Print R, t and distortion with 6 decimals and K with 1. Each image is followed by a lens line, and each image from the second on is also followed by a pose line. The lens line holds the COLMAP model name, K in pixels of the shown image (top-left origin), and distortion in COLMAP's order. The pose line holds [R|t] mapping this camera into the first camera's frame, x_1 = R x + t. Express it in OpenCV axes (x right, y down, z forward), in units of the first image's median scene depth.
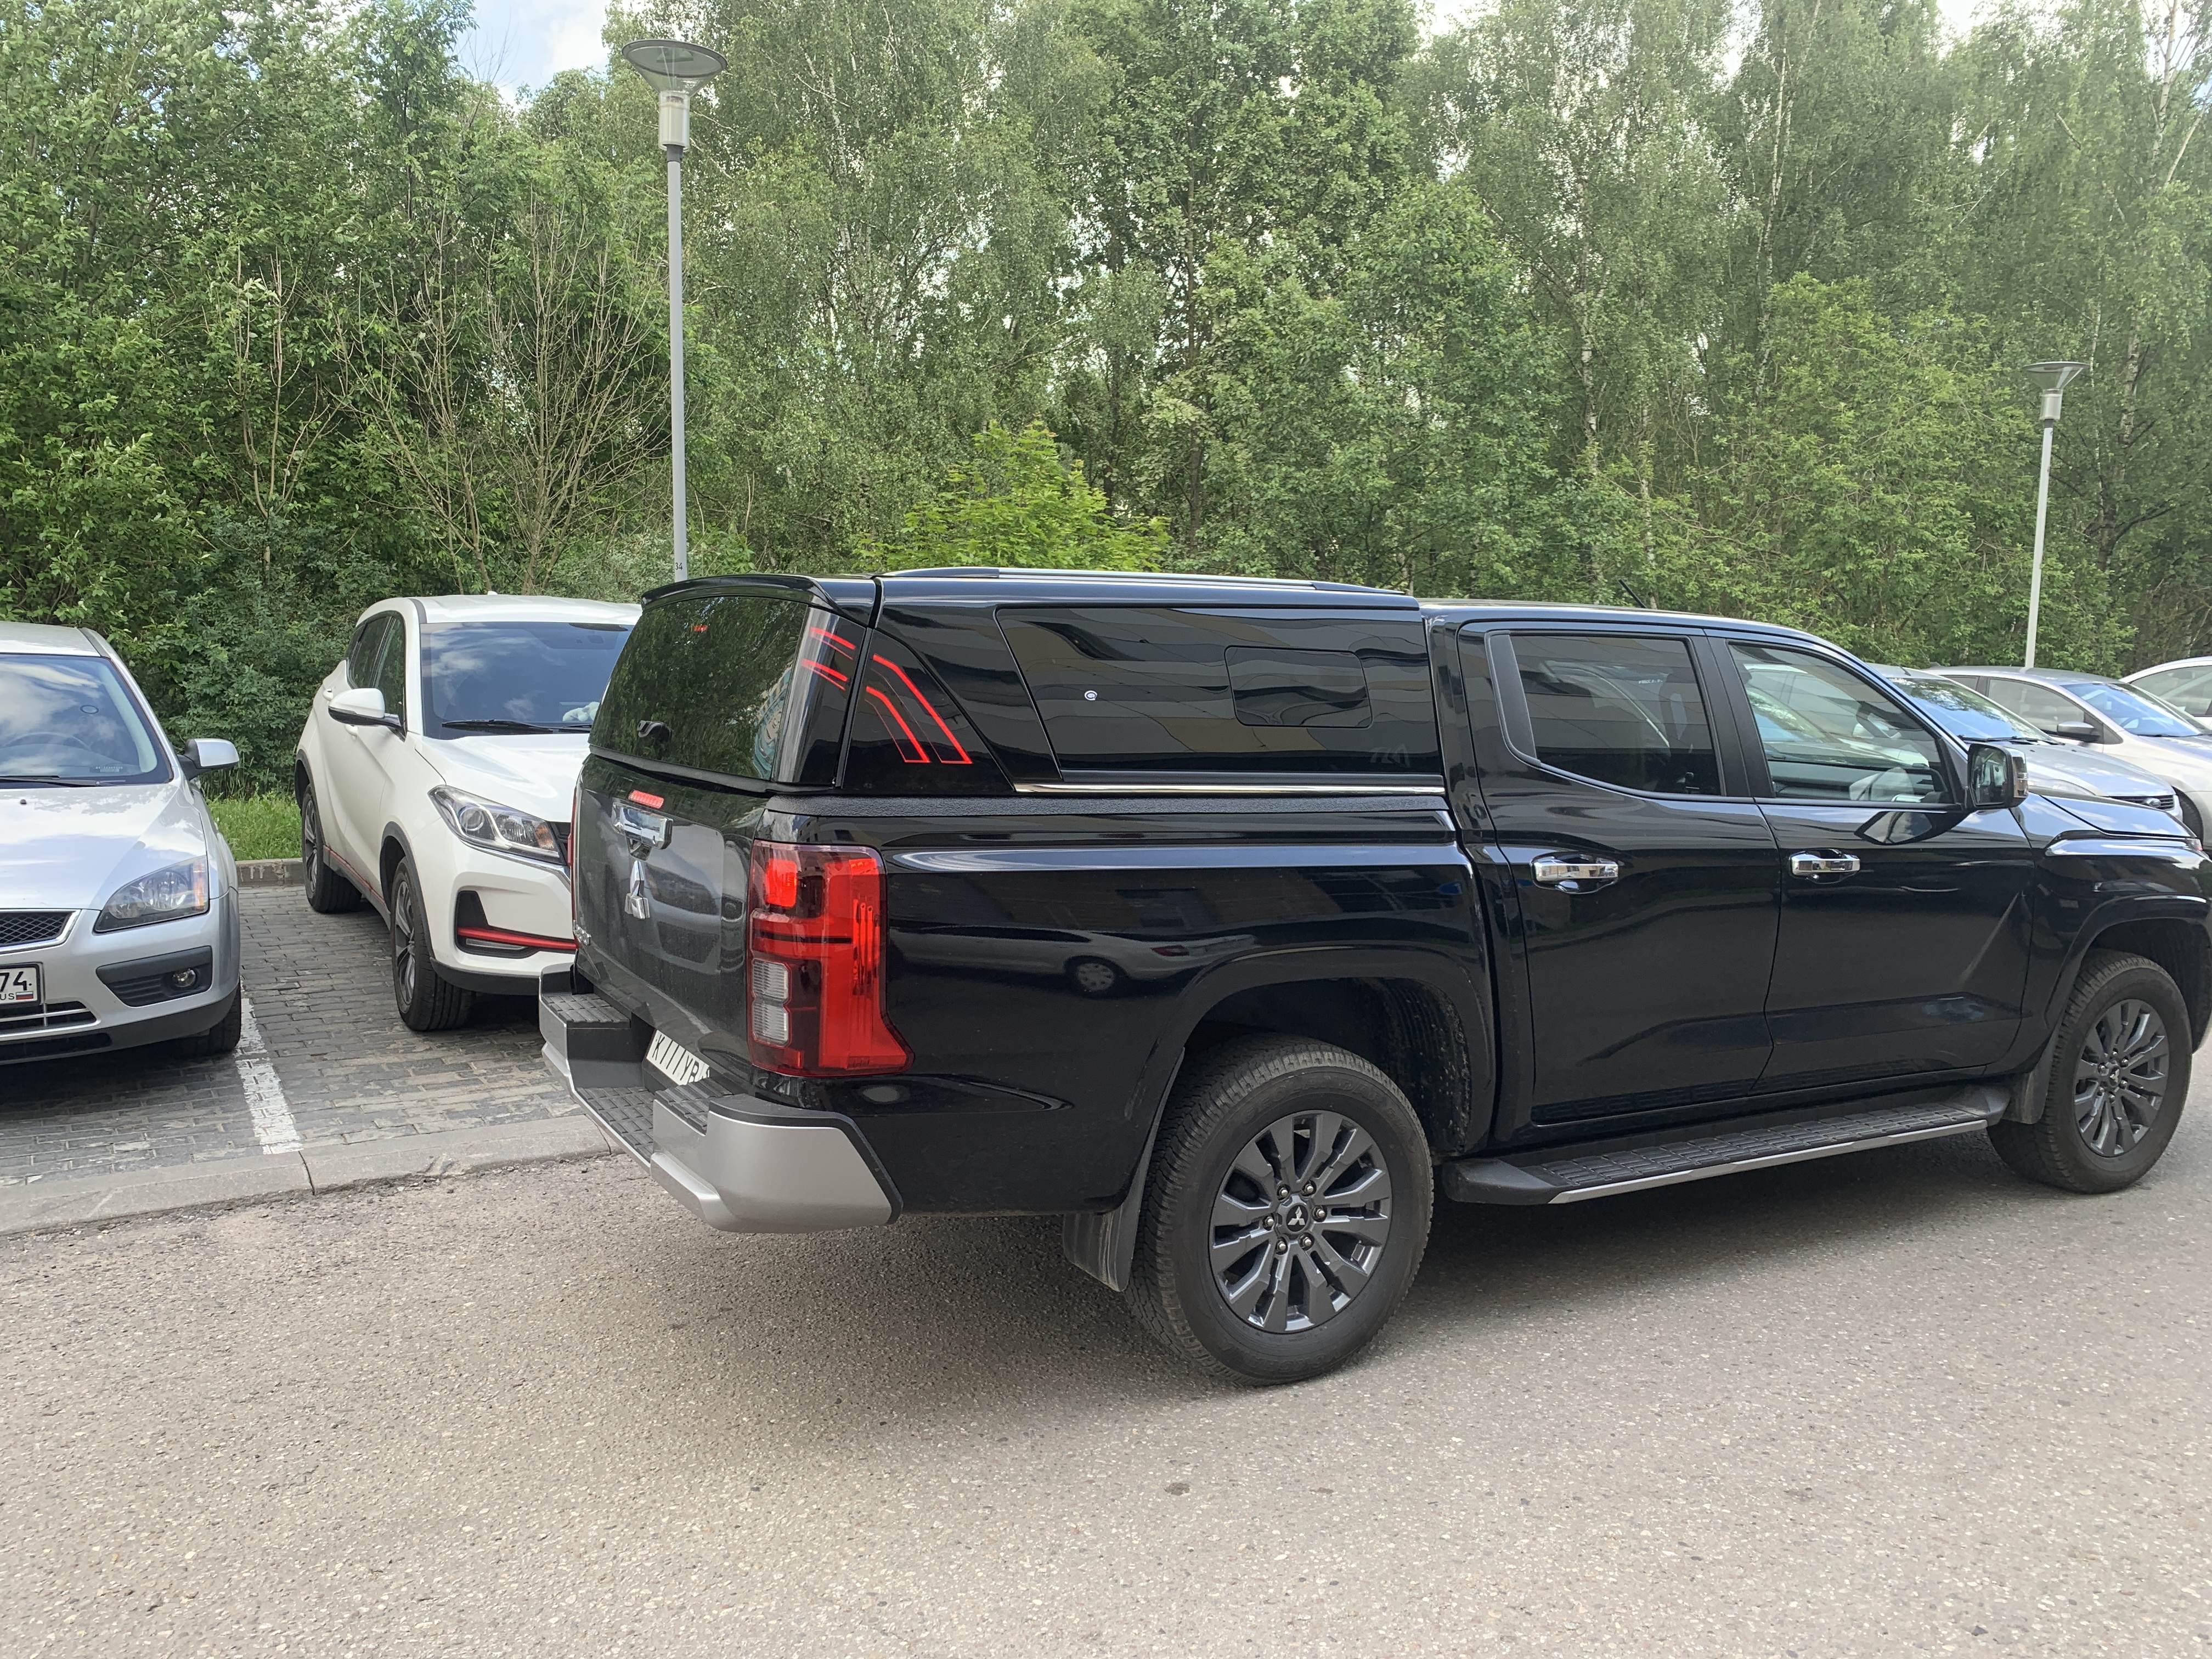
lens RADIAL K [[1668.2, 0, 1110.6], [0, 1668.2, 842.0], [0, 0, 1]] dist [0.027390, -0.035905]
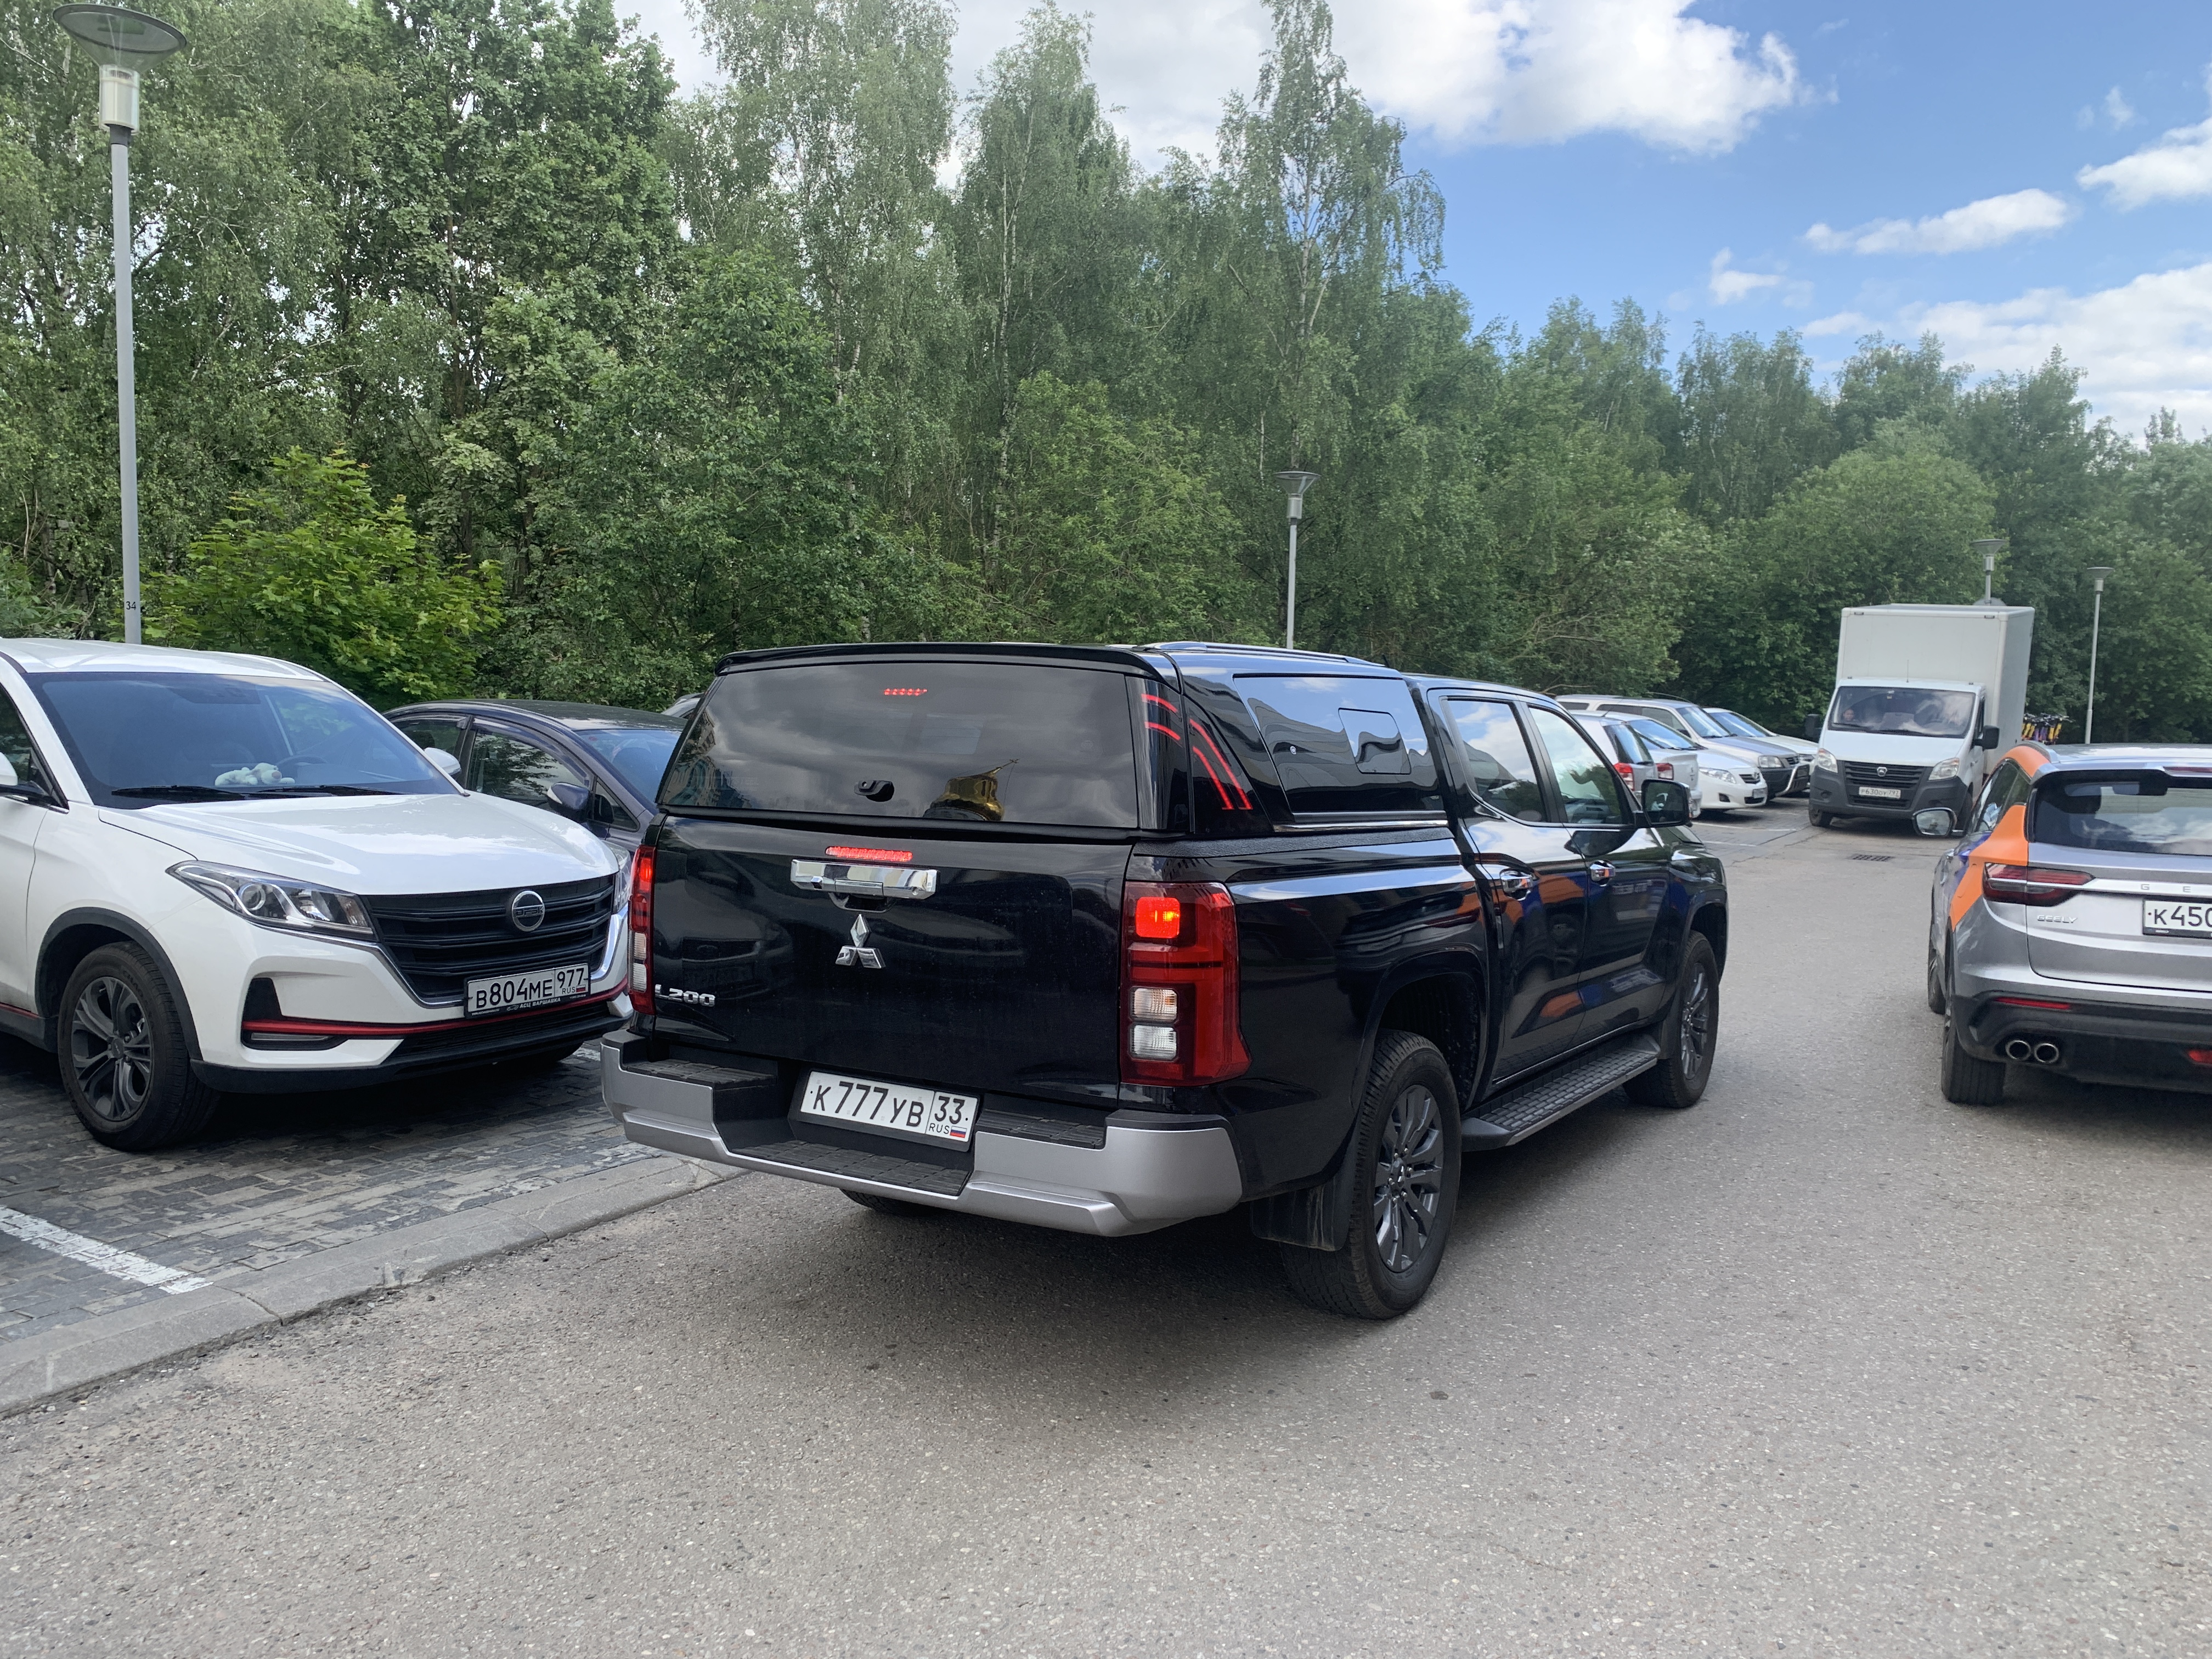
lens RADIAL K [[1668.2, 0, 1117.8], [0, 1668.2, 824.7], [0, 0, 1]] dist [0.027390, -0.035905]
pose [[0.879350, -0.029576, 0.475257, -0.374907], [0.048842, 0.998407, -0.028238, -0.003756], [-0.473665, 0.048044, 0.879394, 0.007228]]
